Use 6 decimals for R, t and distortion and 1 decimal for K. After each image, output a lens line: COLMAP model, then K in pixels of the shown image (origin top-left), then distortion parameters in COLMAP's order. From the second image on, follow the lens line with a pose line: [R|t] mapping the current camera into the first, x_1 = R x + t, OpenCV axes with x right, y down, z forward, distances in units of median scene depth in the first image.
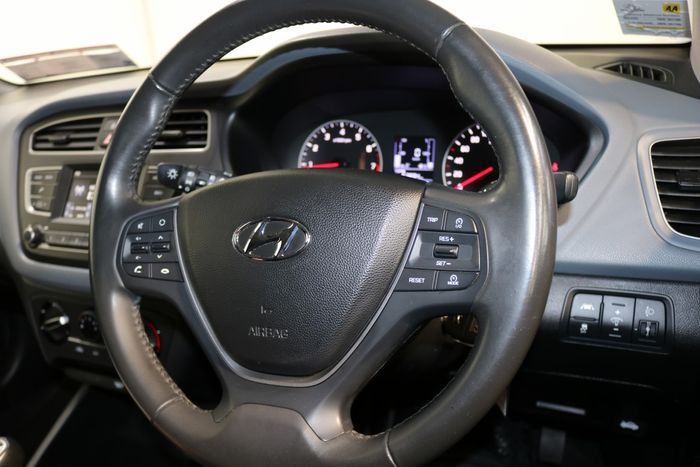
lens RADIAL K [[580.8, 0, 351.9], [0, 580.8, 237.0], [0, 0, 1]] dist [-0.116352, 0.052752]
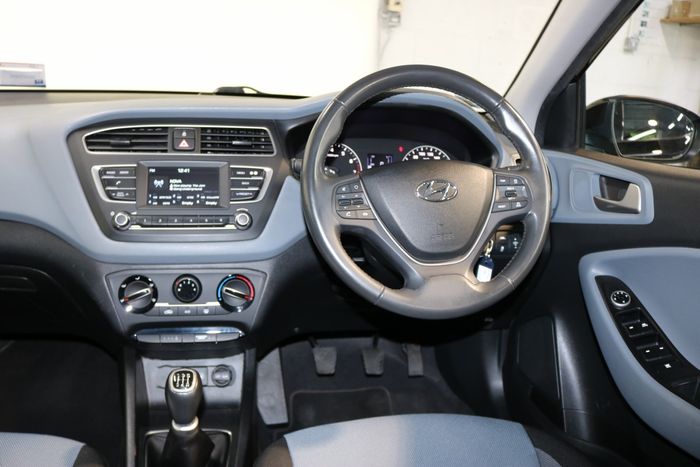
lens RADIAL K [[580.8, 0, 348.1], [0, 580.8, 233.6], [0, 0, 1]] dist [-0.116352, 0.052752]
pose [[0.816605, -0.026879, 0.576571, -0.914019], [0.082451, 0.994103, -0.070433, 0.157136], [-0.571278, 0.105055, 0.814006, -0.259646]]
